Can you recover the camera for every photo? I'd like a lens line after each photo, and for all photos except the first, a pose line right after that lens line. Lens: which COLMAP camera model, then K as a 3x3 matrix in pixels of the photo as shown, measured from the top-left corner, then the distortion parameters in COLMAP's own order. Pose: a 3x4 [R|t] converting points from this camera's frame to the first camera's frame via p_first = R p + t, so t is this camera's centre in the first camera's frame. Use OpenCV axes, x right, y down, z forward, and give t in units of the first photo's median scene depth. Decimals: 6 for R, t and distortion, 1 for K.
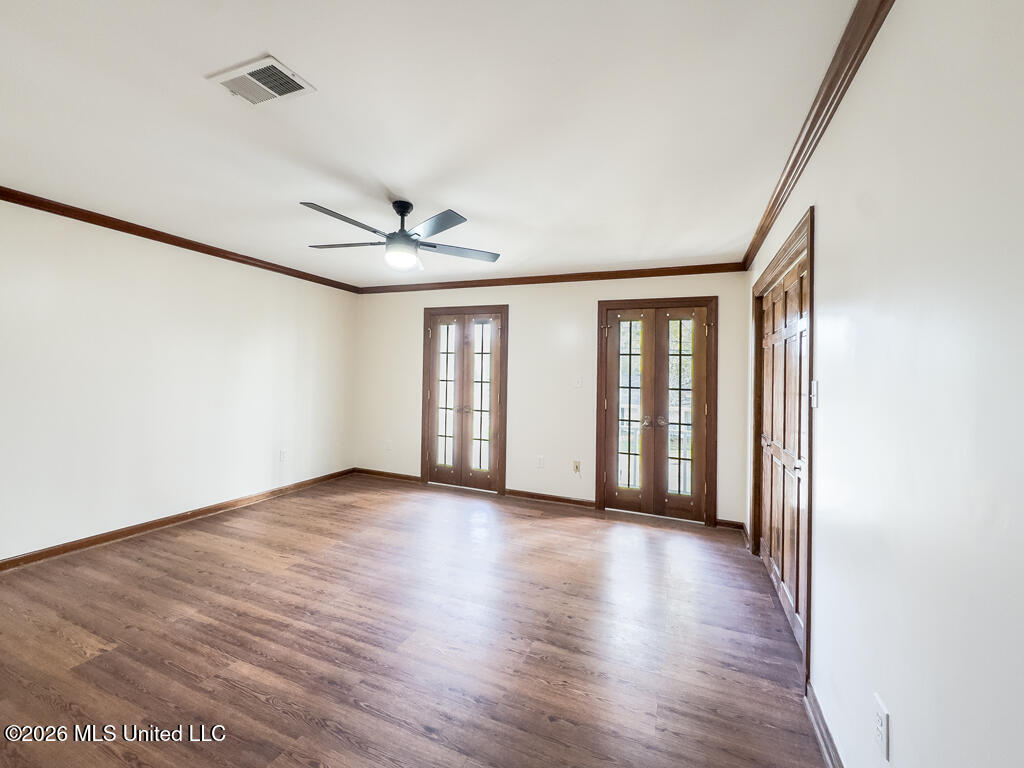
lens RADIAL K [[418.9, 0, 513.4], [0, 418.9, 375.3], [0, 0, 1]] dist [-0.000099, -0.000002]
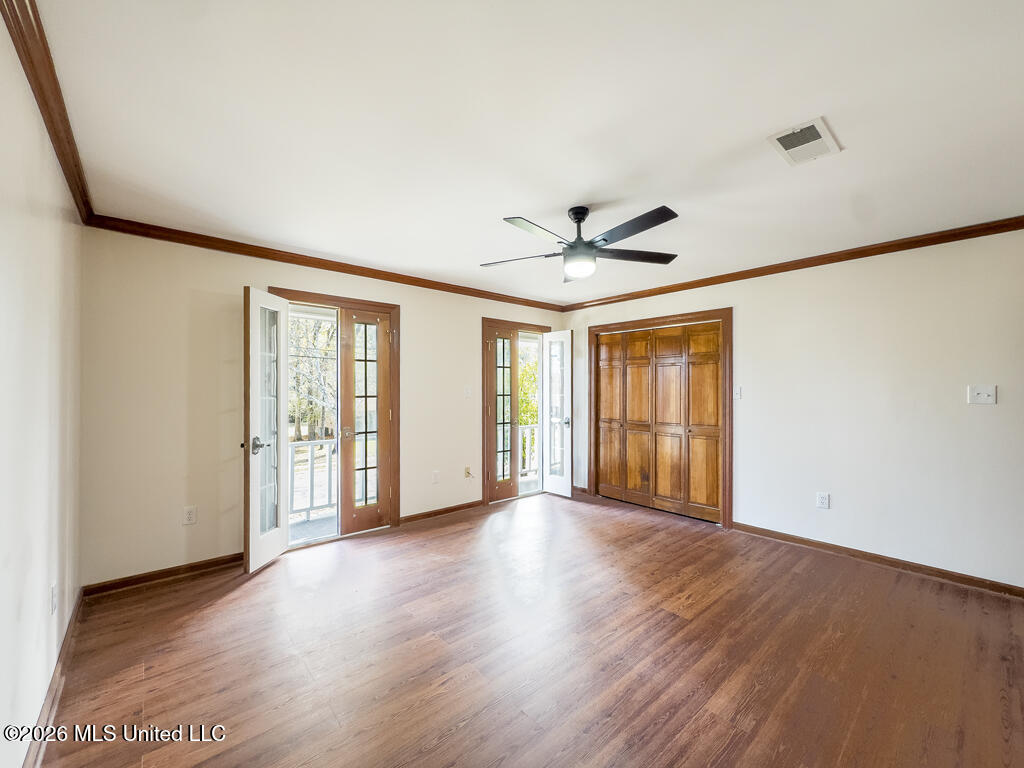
lens RADIAL K [[418.9, 0, 509.9], [0, 418.9, 384.5], [0, 0, 1]] dist [-0.000099, -0.000002]
pose [[0.447887, -0.021562, 0.893830, -1.384279], [0.011183, 0.999766, 0.018514, -0.039932], [-0.894020, 0.001704, 0.448023, 0.812159]]
